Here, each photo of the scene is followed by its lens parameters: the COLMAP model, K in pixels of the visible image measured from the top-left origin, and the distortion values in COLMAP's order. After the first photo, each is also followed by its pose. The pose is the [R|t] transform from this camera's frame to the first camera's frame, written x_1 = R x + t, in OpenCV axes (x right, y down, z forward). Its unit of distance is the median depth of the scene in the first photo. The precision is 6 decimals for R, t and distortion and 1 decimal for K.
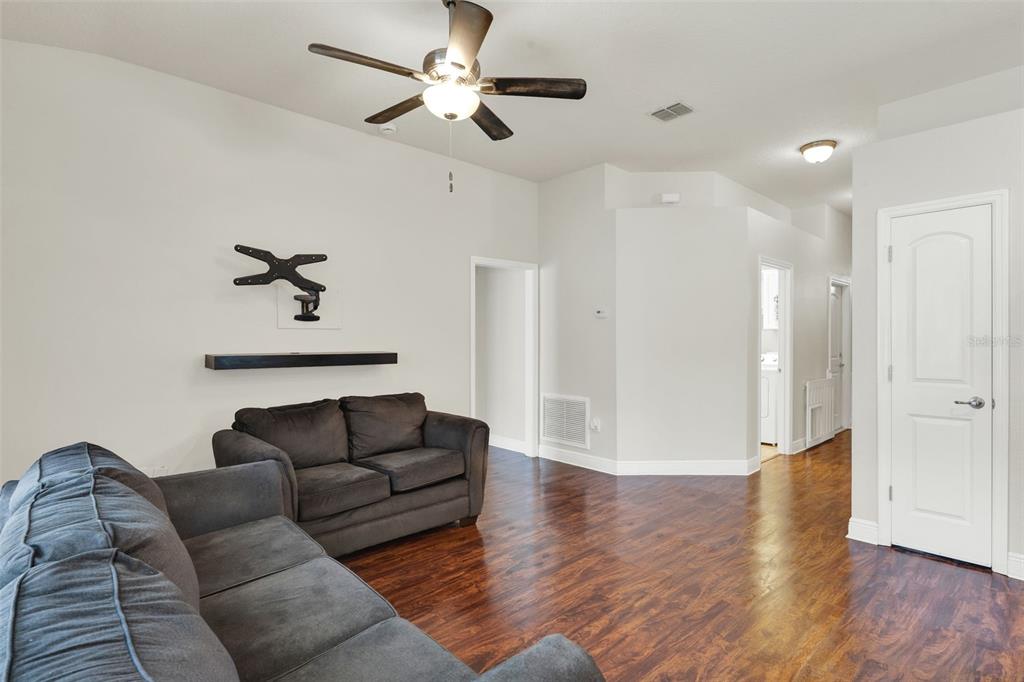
lens RADIAL K [[524.5, 0, 513.8], [0, 524.5, 337.8], [0, 0, 1]] dist [0.001182, -0.000152]
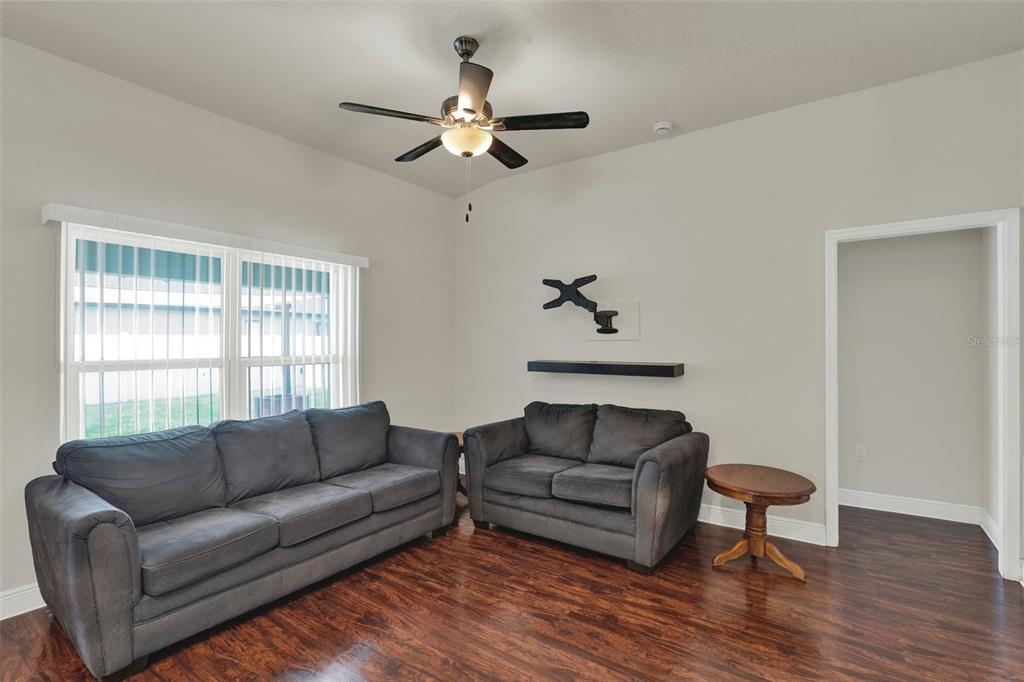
lens RADIAL K [[489.9, 0, 508.4], [0, 489.9, 341.3], [0, 0, 1]] dist [0.000938, 0.000328]
pose [[0.189570, -0.004795, -0.981855, 0.677301], [0.000023, 0.999988, -0.004879, -0.012478], [0.981867, 0.000902, 0.189568, 0.669026]]
